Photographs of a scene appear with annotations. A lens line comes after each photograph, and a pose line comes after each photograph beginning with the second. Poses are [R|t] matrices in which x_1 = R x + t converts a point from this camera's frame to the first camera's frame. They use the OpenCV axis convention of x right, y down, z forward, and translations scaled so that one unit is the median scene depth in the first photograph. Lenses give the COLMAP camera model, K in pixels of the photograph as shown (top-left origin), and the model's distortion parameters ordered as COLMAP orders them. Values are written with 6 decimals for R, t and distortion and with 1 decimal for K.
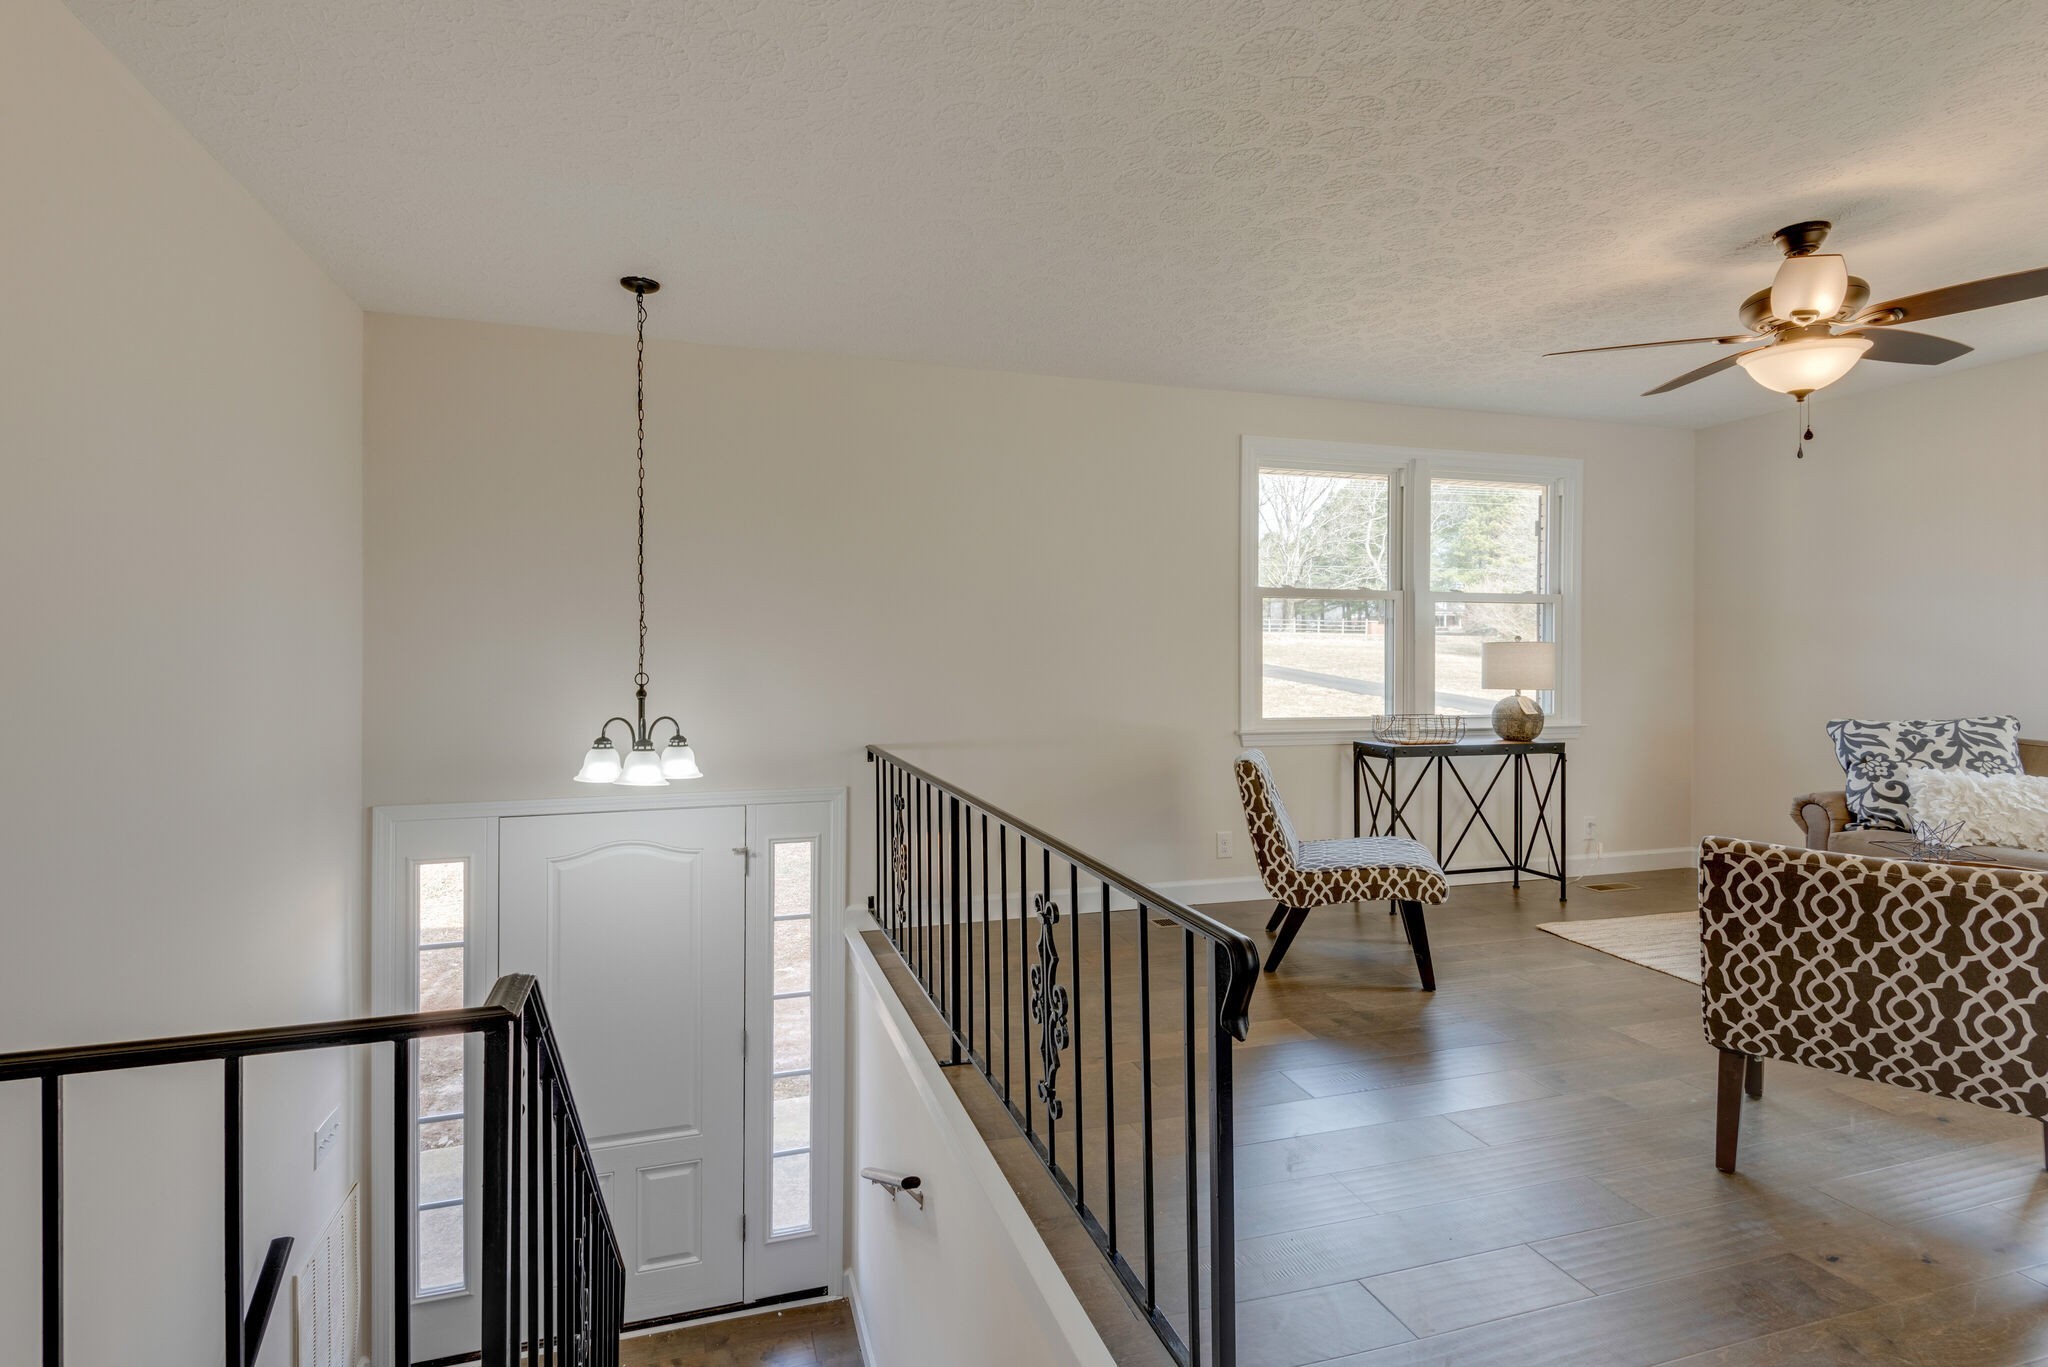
lens RADIAL K [[984.2, 0, 1005.1], [0, 984.2, 648.5], [0, 0, 1]] dist [0.034399, -0.022777]
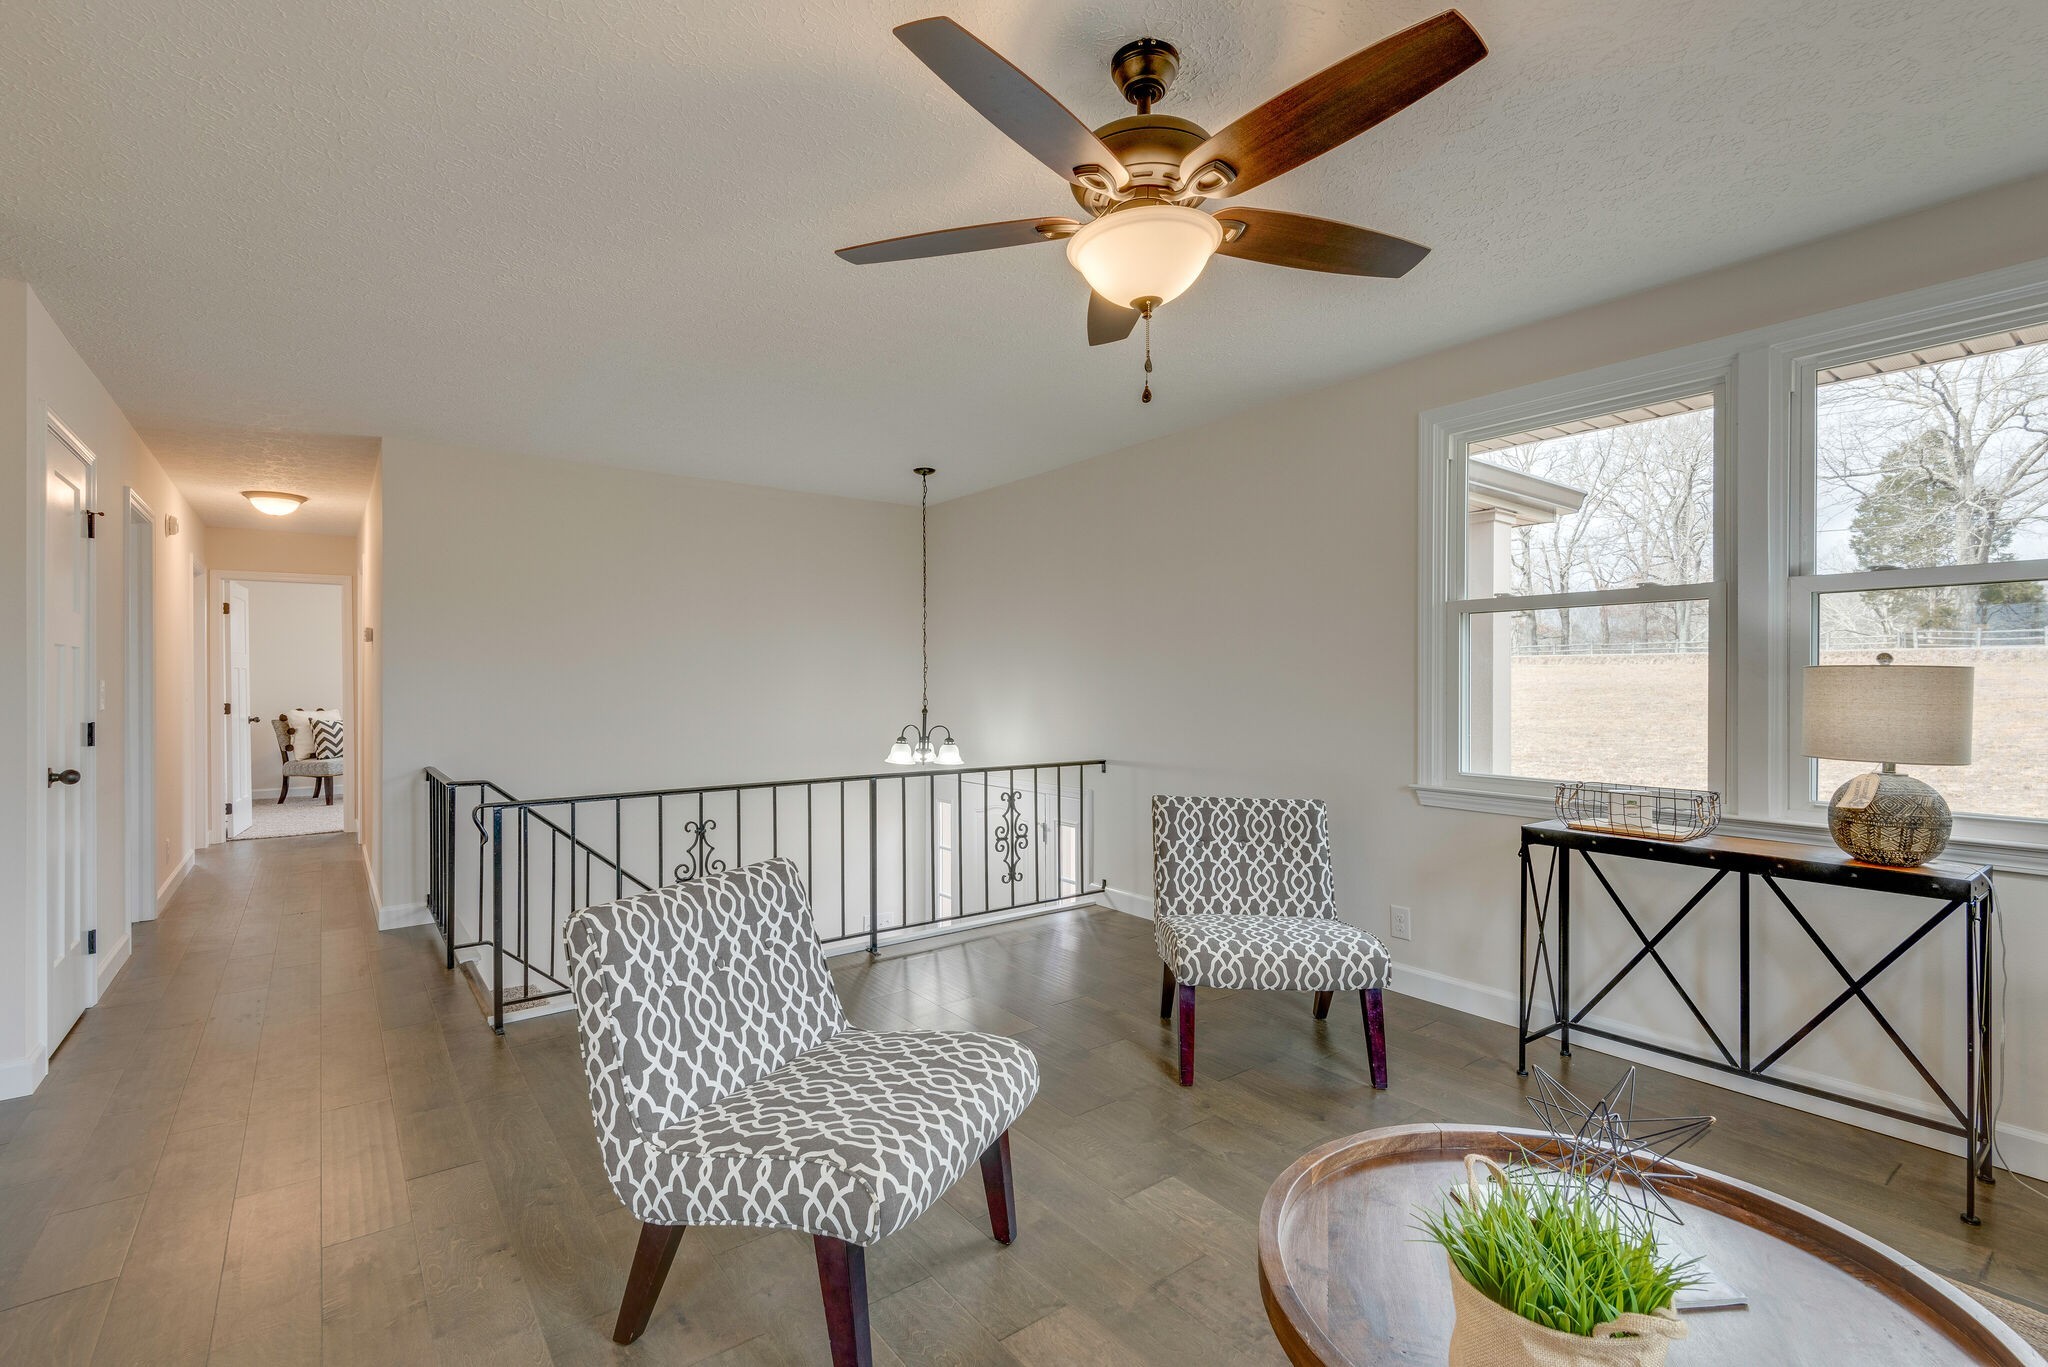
lens RADIAL K [[912.2, 0, 1020.8], [0, 912.2, 689.3], [0, 0, 1]] dist [0.027444, -0.017747]
pose [[0.346607, 0.004005, -0.938002, 0.803146], [0.006046, 0.999961, 0.006503, -0.000753], [0.937991, -0.007925, 0.346569, 0.430949]]
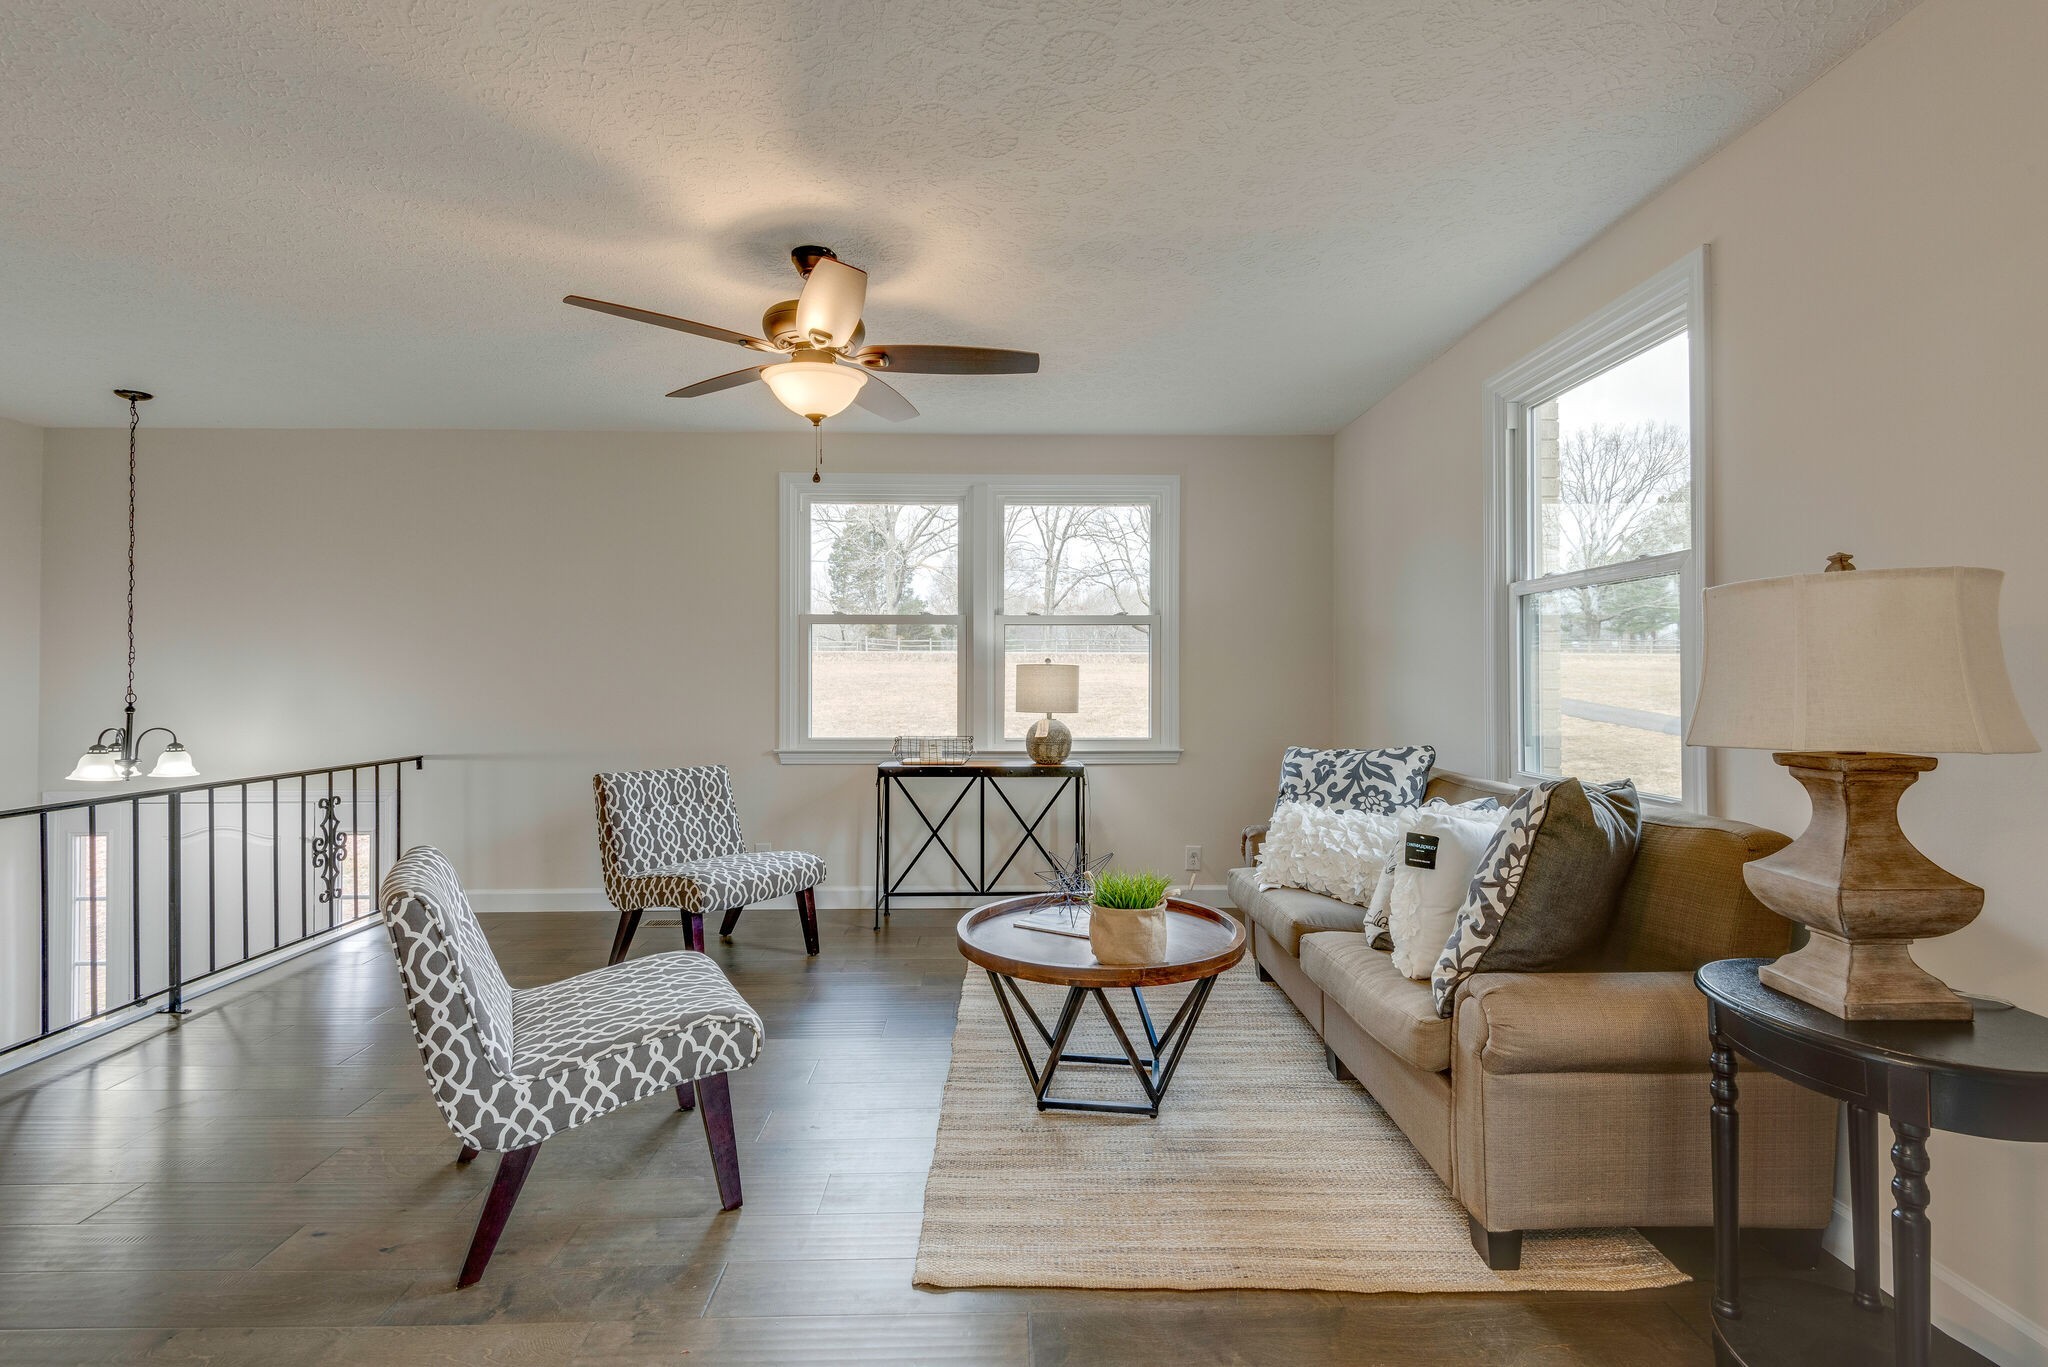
lens RADIAL K [[936.6, 0, 1016.0], [0, 936.6, 670.1], [0, 0, 1]] dist [-0.002822, -0.000312]
pose [[0.964046, -0.004343, -0.265700, 0.737203], [0.003815, 0.999990, -0.002502, 0.001114], [0.265708, 0.001399, 0.964053, 0.089363]]
